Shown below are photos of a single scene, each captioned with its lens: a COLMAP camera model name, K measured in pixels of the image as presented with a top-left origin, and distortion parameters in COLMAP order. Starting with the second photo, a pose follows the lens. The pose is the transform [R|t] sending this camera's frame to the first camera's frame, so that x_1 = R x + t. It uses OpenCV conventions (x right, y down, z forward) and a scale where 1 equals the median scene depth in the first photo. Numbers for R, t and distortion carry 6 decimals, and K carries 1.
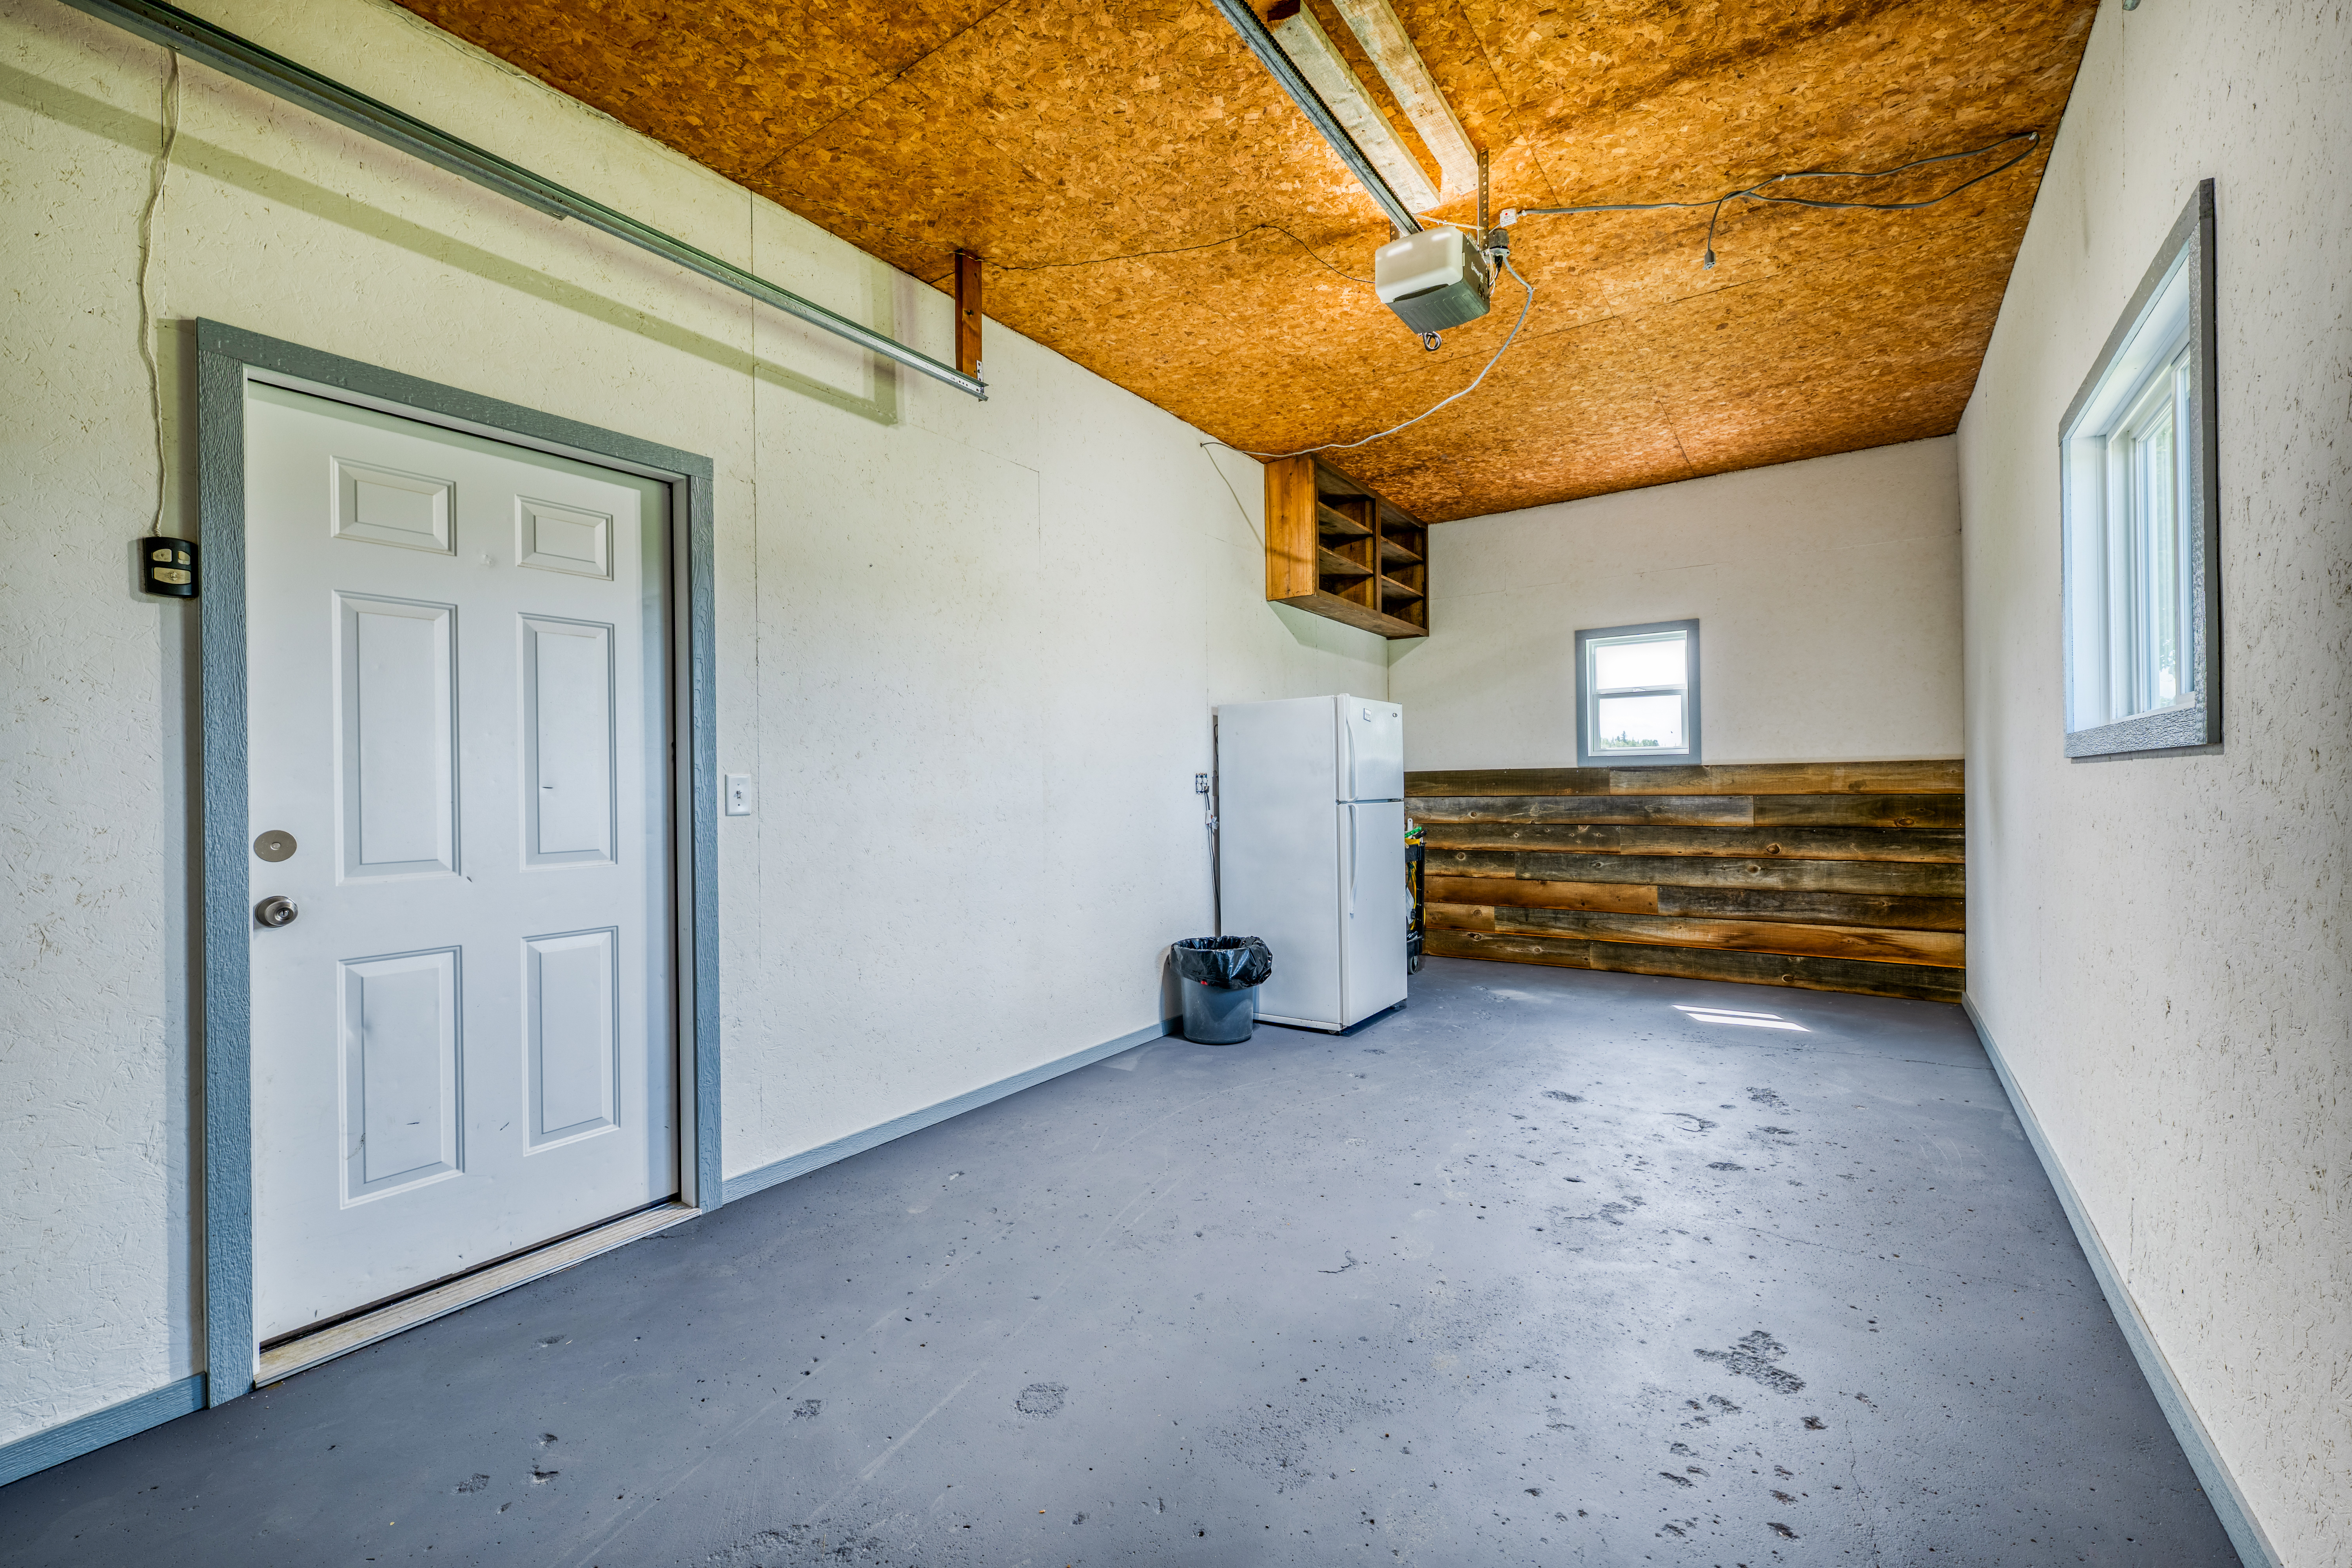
lens RADIAL K [[961.6, 0, 1174.3], [0, 961.6, 783.4], [0, 0, 1]] dist [0.001812, -0.001616]
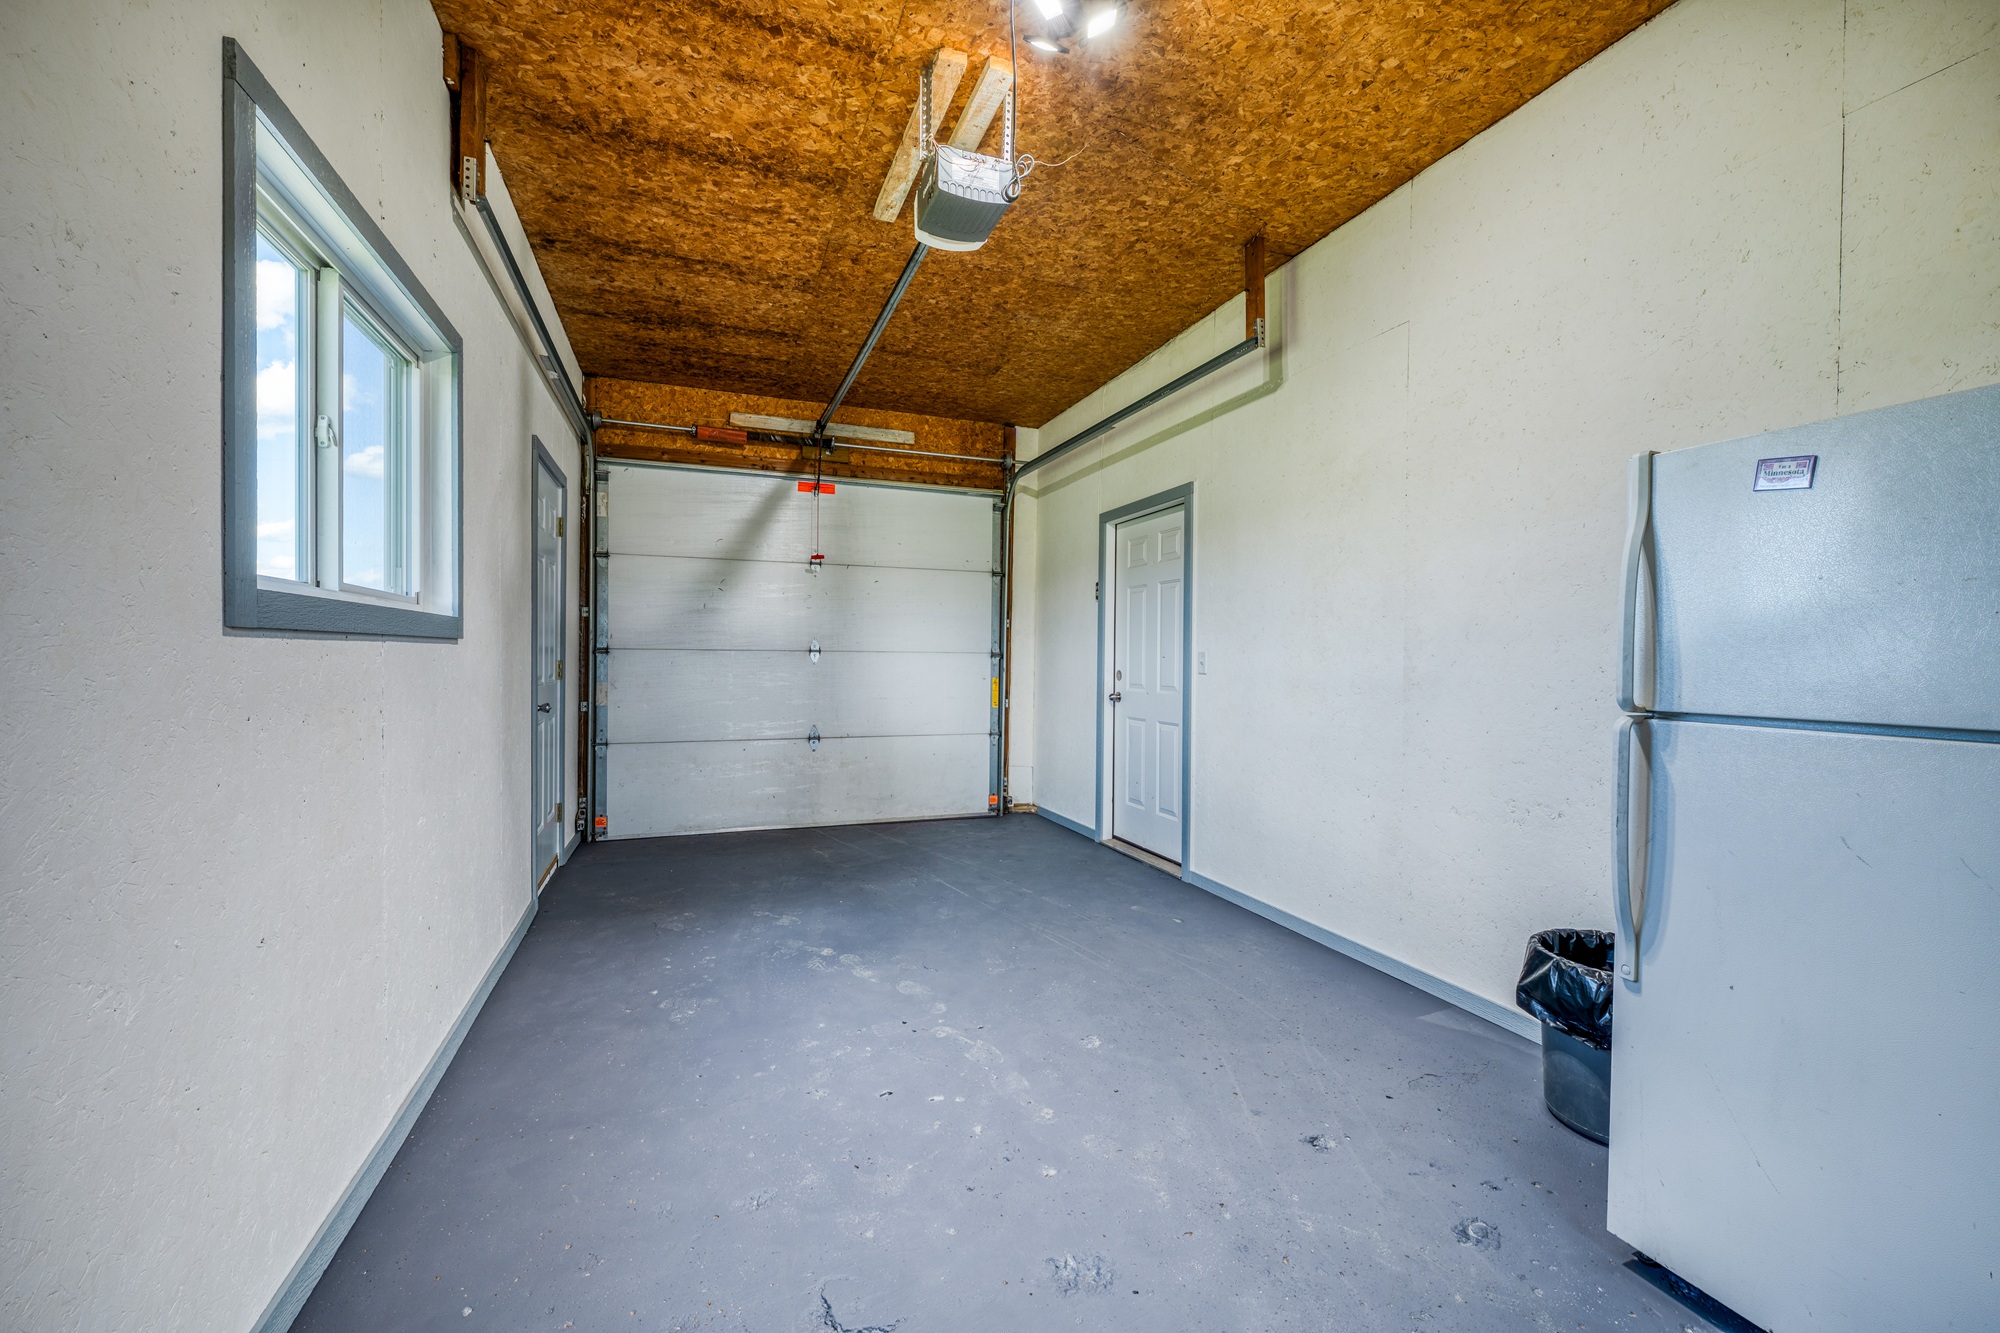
lens RADIAL K [[817.7, 0, 1000.1], [0, 817.7, 663.0], [0, 0, 1]] dist [0.001812, -0.001616]
pose [[-0.568723, 0.013928, -0.822411, 0.899198], [-0.001553, 0.999837, 0.018007, -0.012304], [0.822527, 0.011518, -0.568609, 1.387669]]
